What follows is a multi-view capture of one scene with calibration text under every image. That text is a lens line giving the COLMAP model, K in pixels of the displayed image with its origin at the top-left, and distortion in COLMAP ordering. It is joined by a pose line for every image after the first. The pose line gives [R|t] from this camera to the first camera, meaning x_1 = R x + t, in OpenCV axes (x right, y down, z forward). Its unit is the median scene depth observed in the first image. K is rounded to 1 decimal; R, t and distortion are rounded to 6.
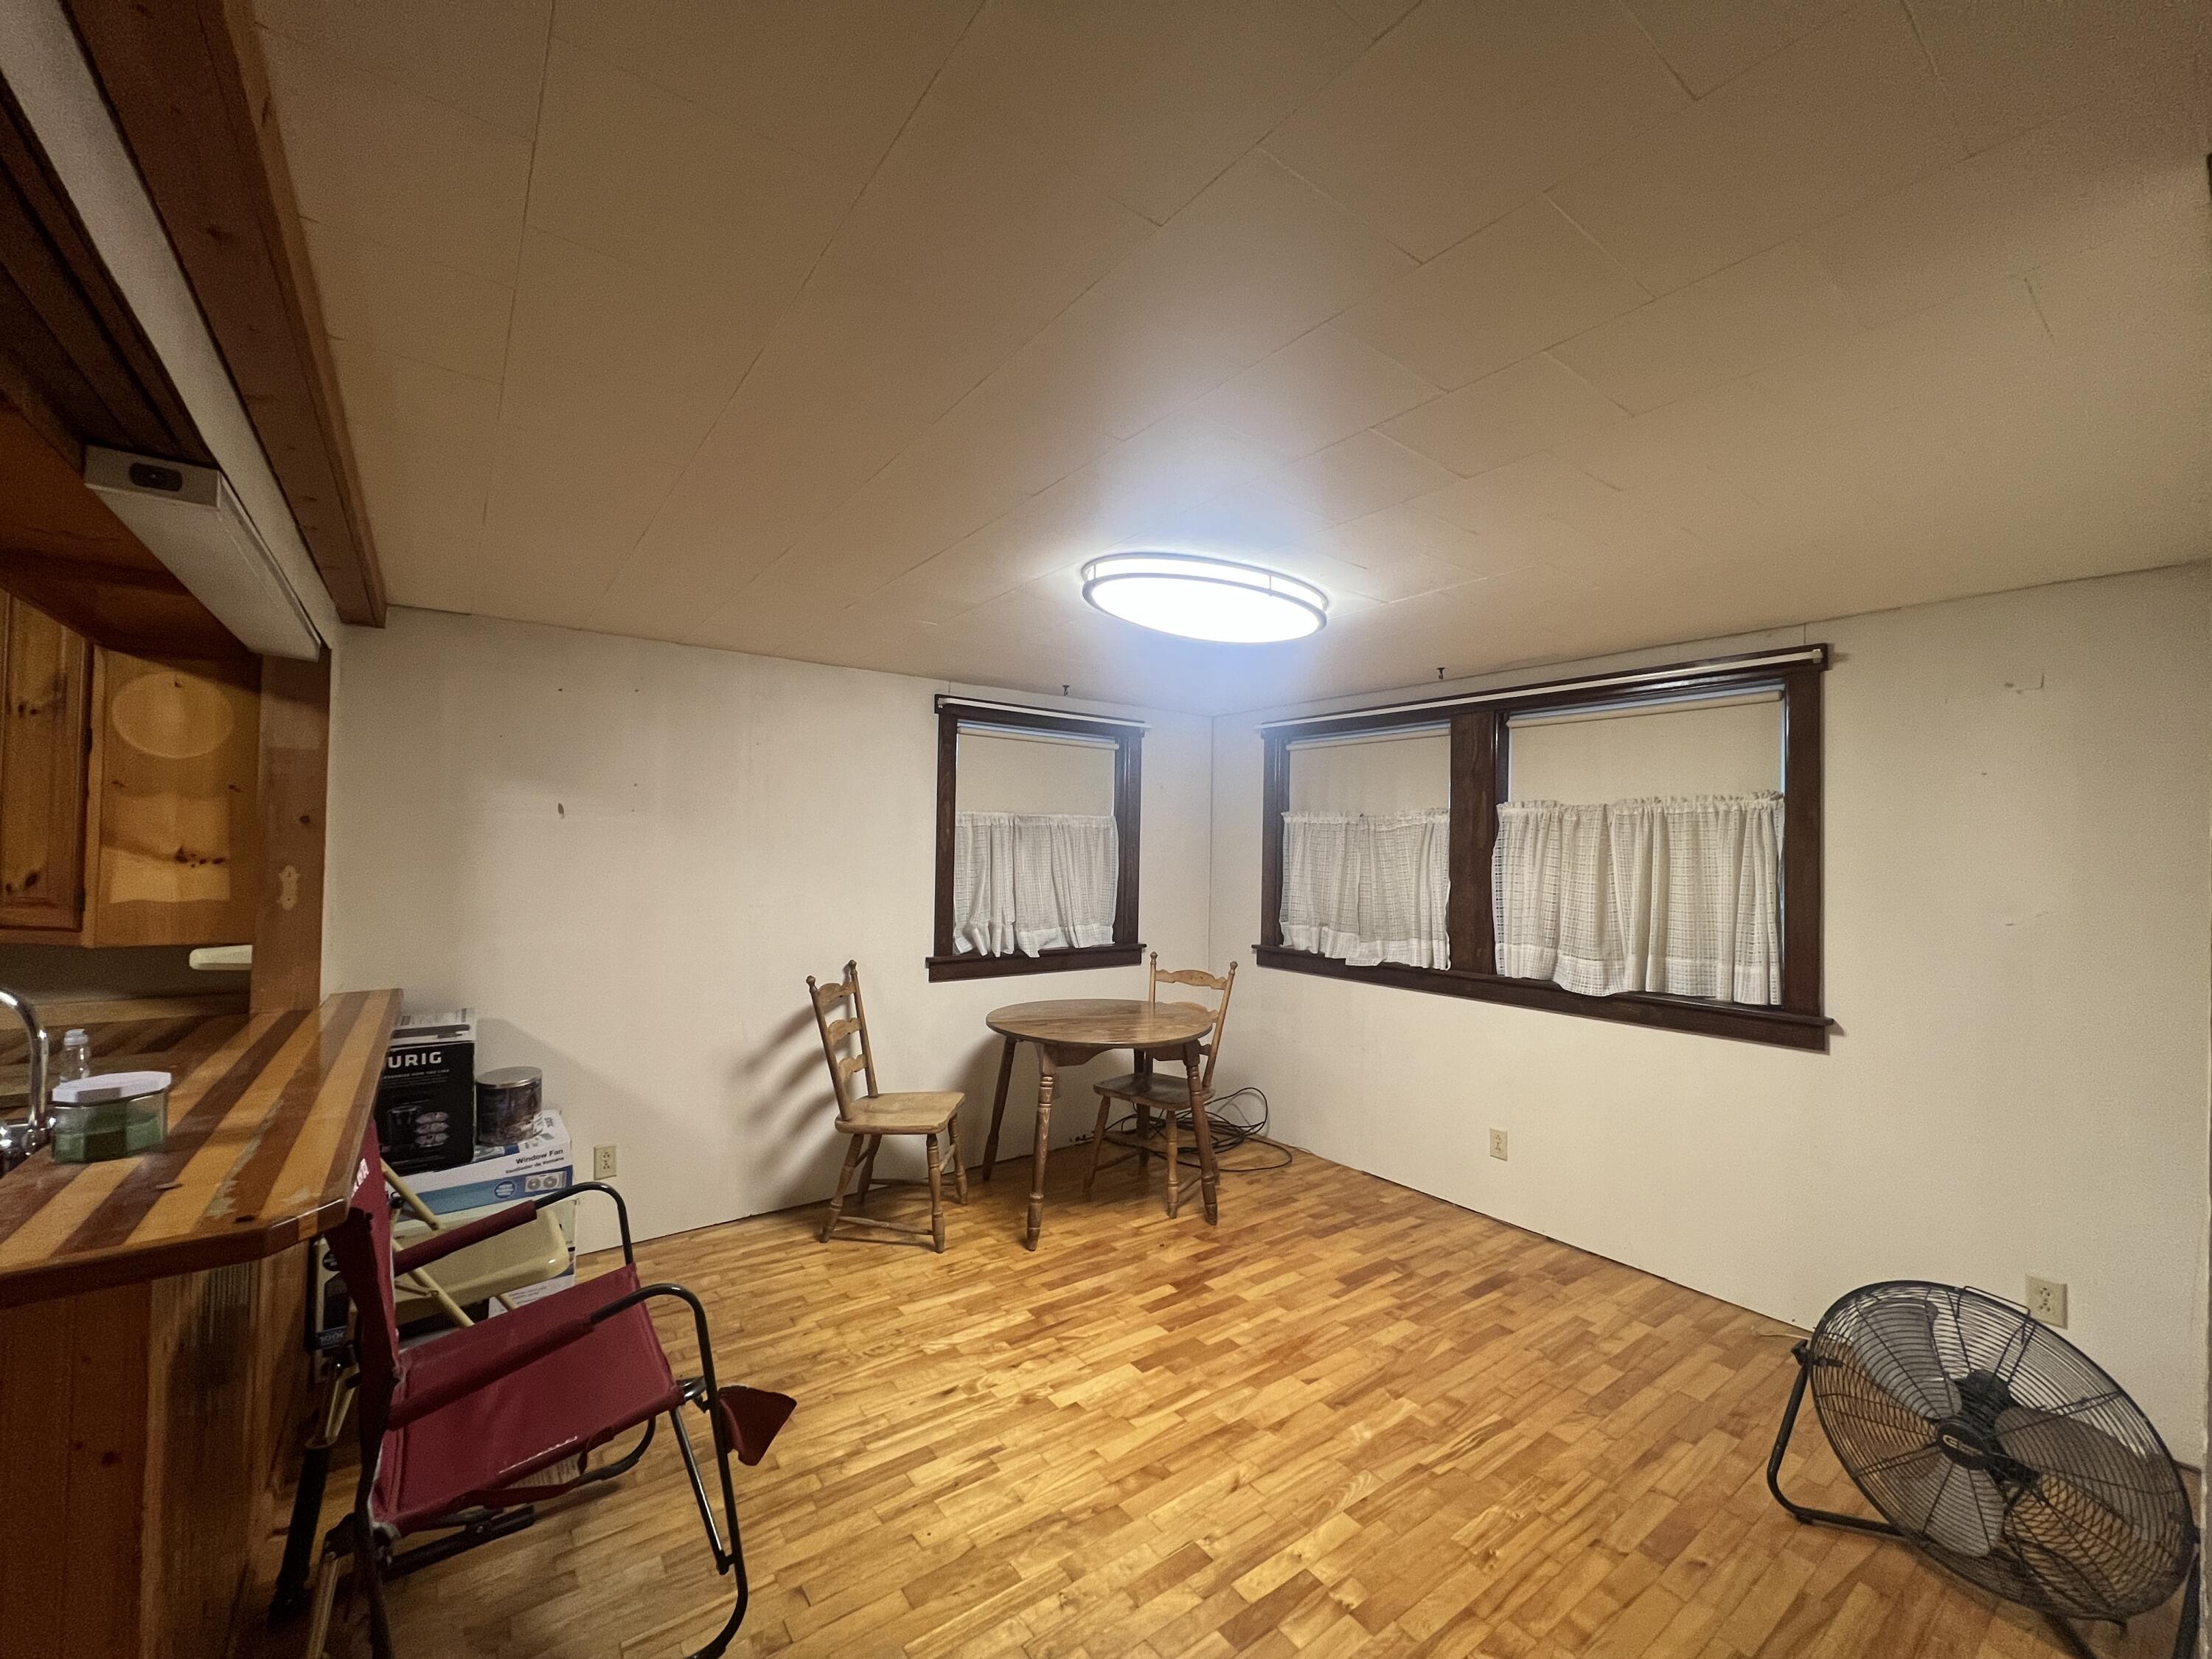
lens RADIAL K [[886.1, 0, 1100.8], [0, 886.1, 835.9], [0, 0, 1]] dist [-0.001205, -0.000196]
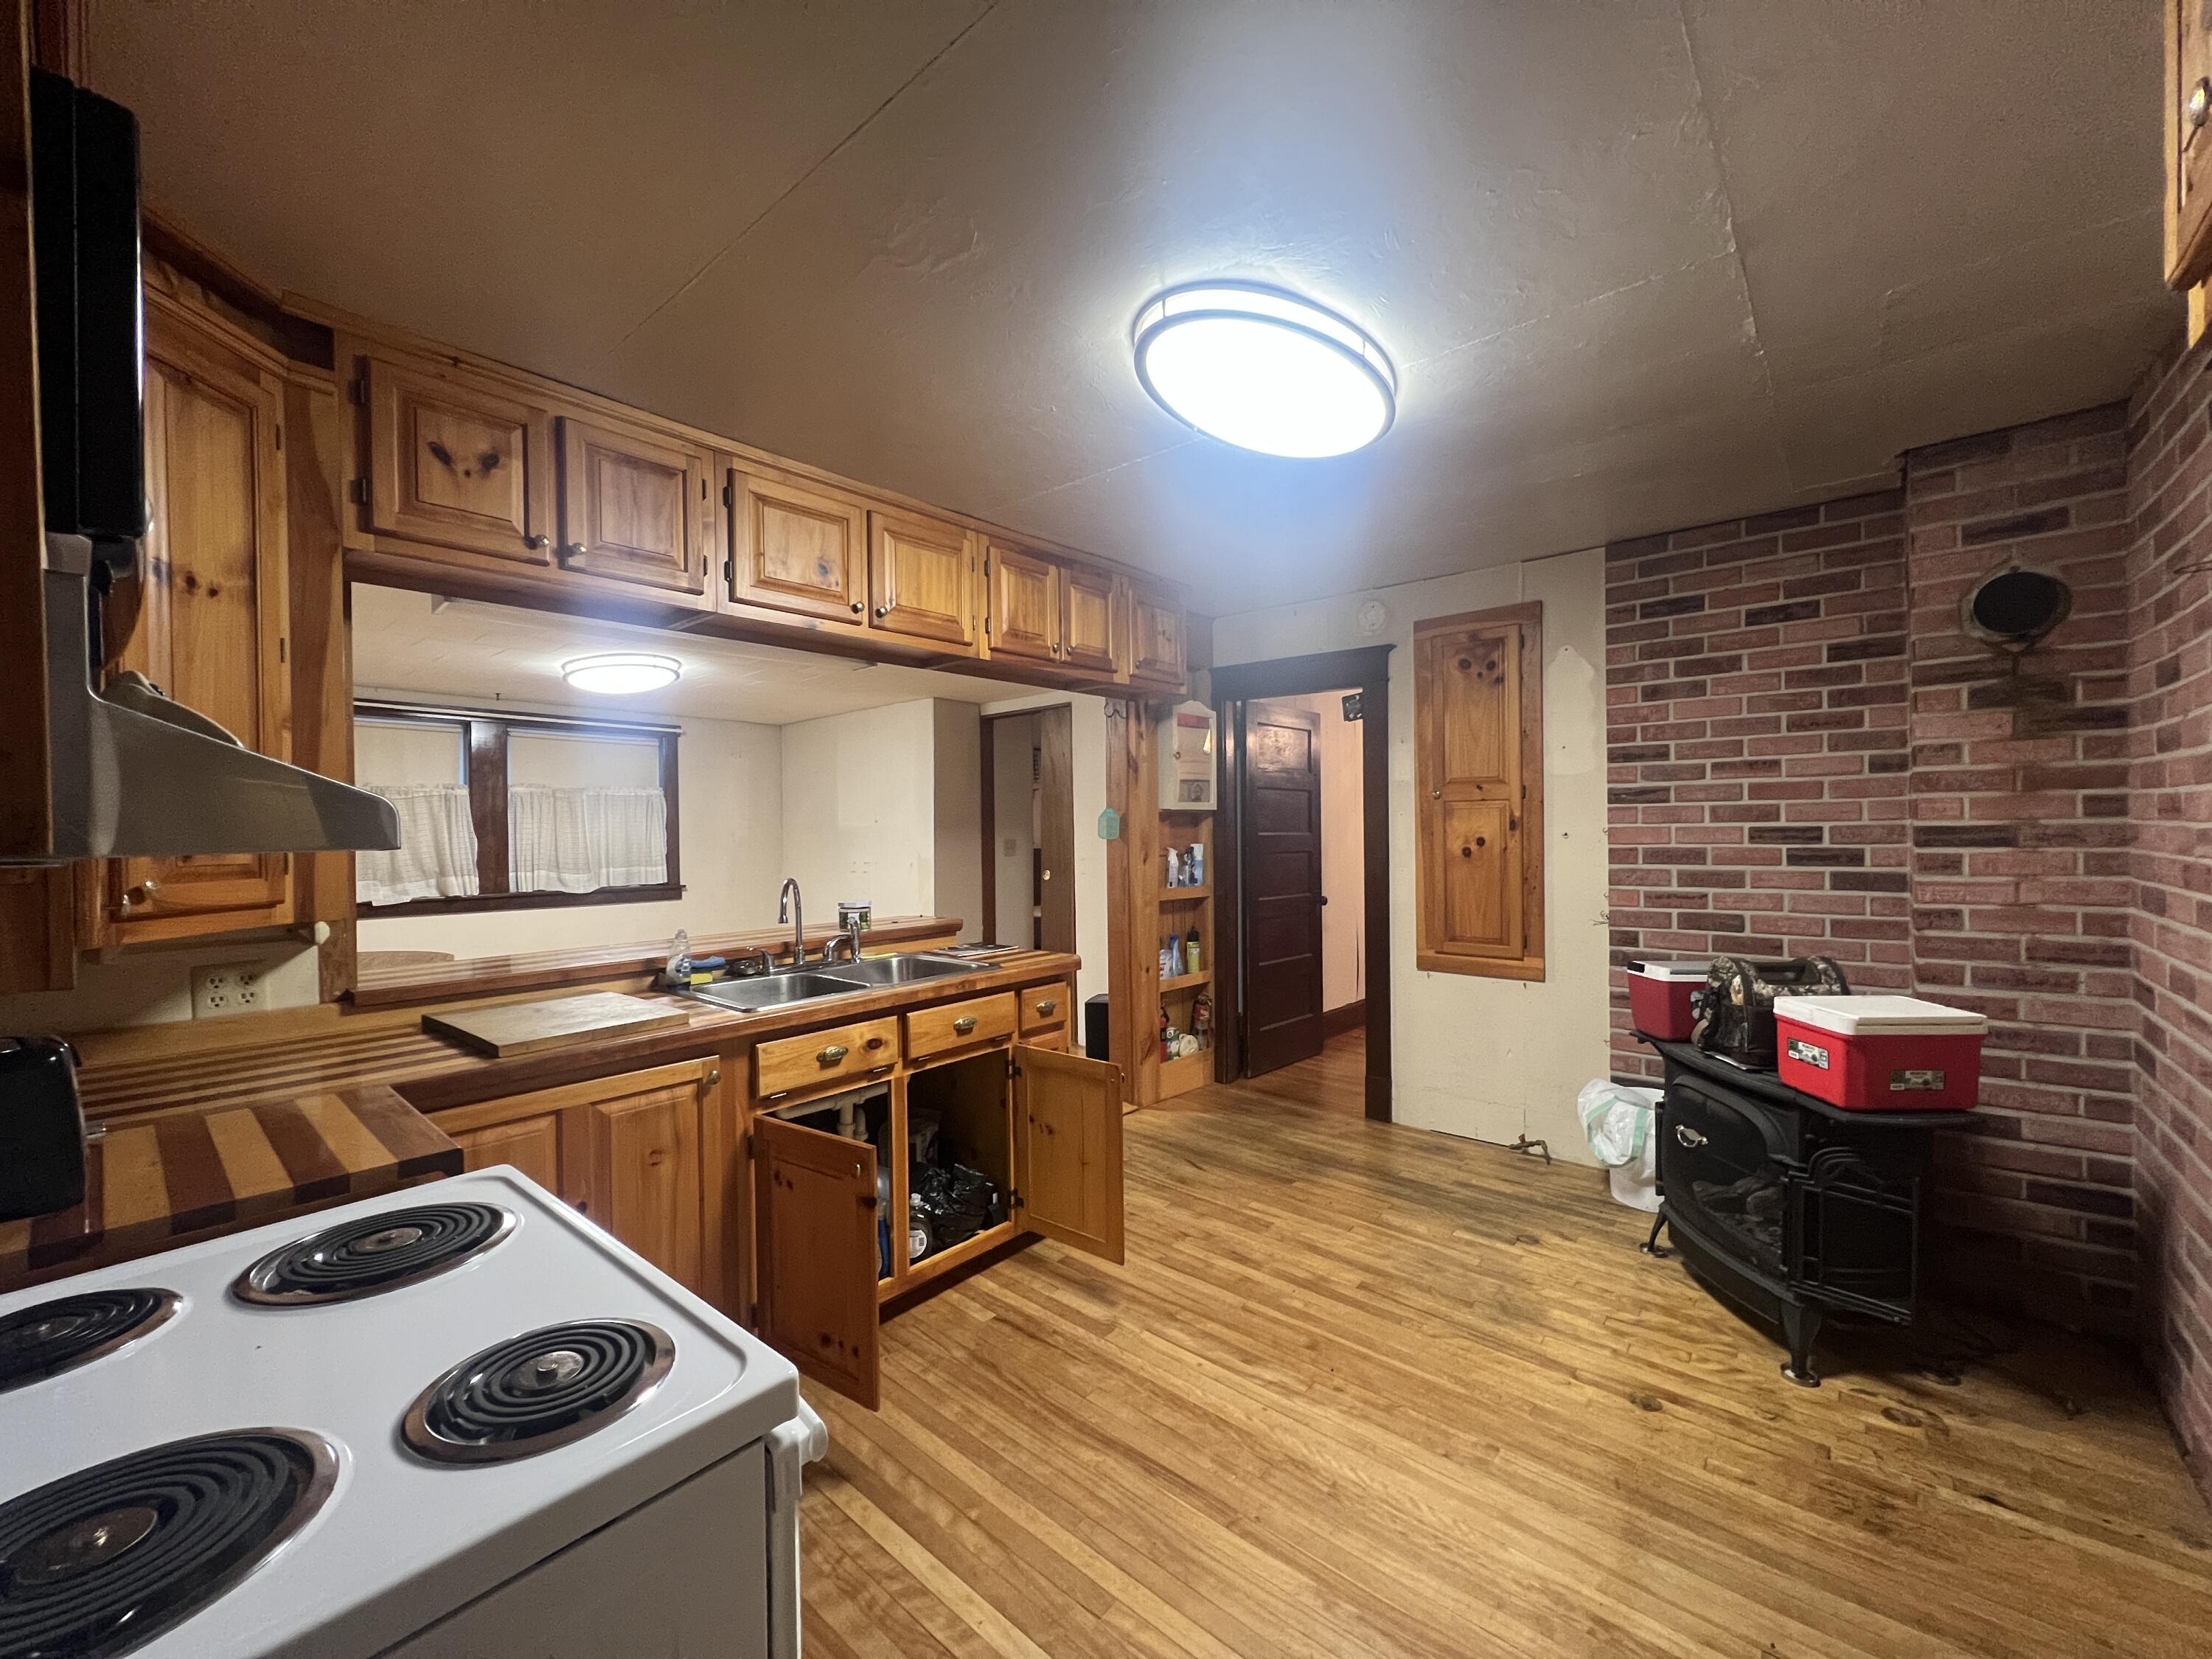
lens RADIAL K [[881.5, 0, 1101.1], [0, 881.5, 838.0], [0, 0, 1]] dist [-0.001345, 0.000021]
pose [[-0.211604, -0.020609, 0.977138, -1.736628], [-0.012467, 0.999753, 0.018386, 0.022847], [-0.977276, -0.008292, -0.211809, 0.406563]]
